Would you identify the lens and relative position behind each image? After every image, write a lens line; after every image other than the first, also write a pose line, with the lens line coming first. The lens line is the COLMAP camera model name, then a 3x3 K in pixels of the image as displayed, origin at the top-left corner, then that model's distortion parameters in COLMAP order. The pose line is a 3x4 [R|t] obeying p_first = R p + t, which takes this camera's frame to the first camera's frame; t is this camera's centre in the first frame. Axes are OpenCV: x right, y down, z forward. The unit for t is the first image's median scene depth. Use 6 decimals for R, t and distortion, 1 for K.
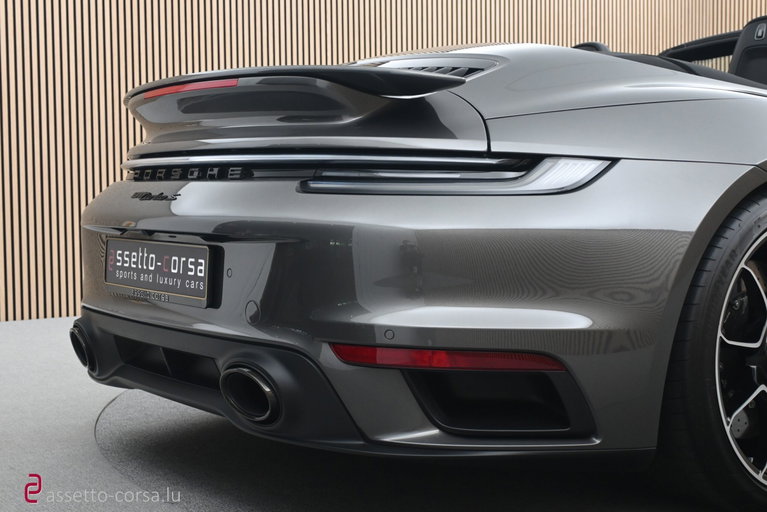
lens RADIAL K [[1195.1, 0, 382.4], [0, 1195.1, 255.2], [0, 0, 1]] dist [-0.083558, 0.000000]
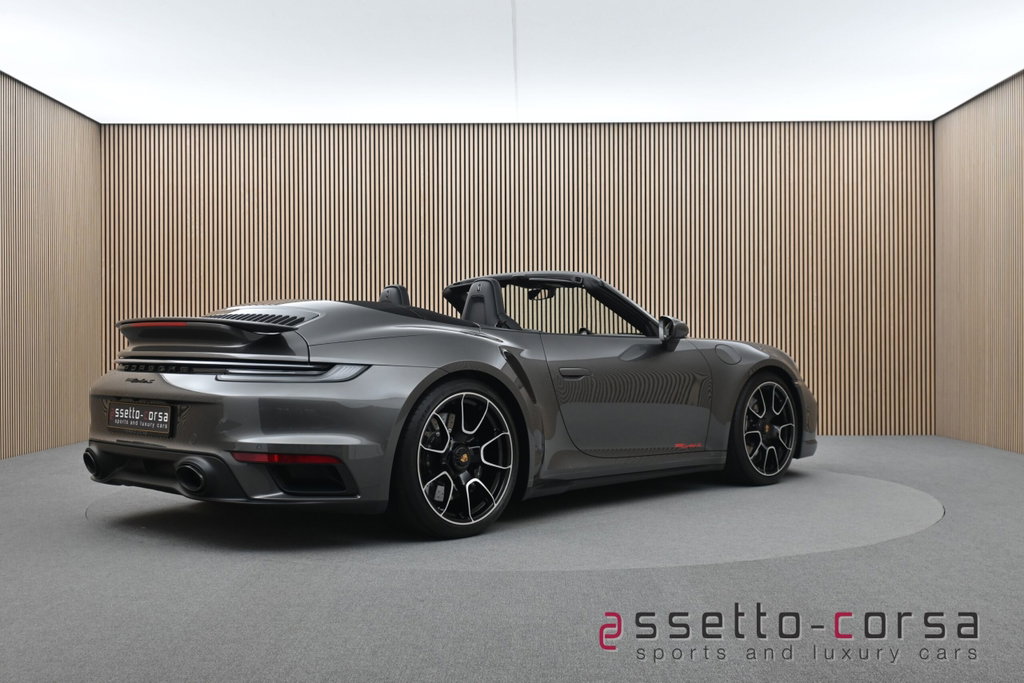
lens RADIAL K [[1155.4, 0, 516.6], [0, 1155.4, 337.8], [0, 0, 1]] dist [0.024714, 0.000000]
pose [[0.983895, 0.008942, 0.178522, 0.077848], [0.003050, 0.997763, -0.066788, 0.009266], [-0.178720, 0.066257, 0.981667, -1.011743]]
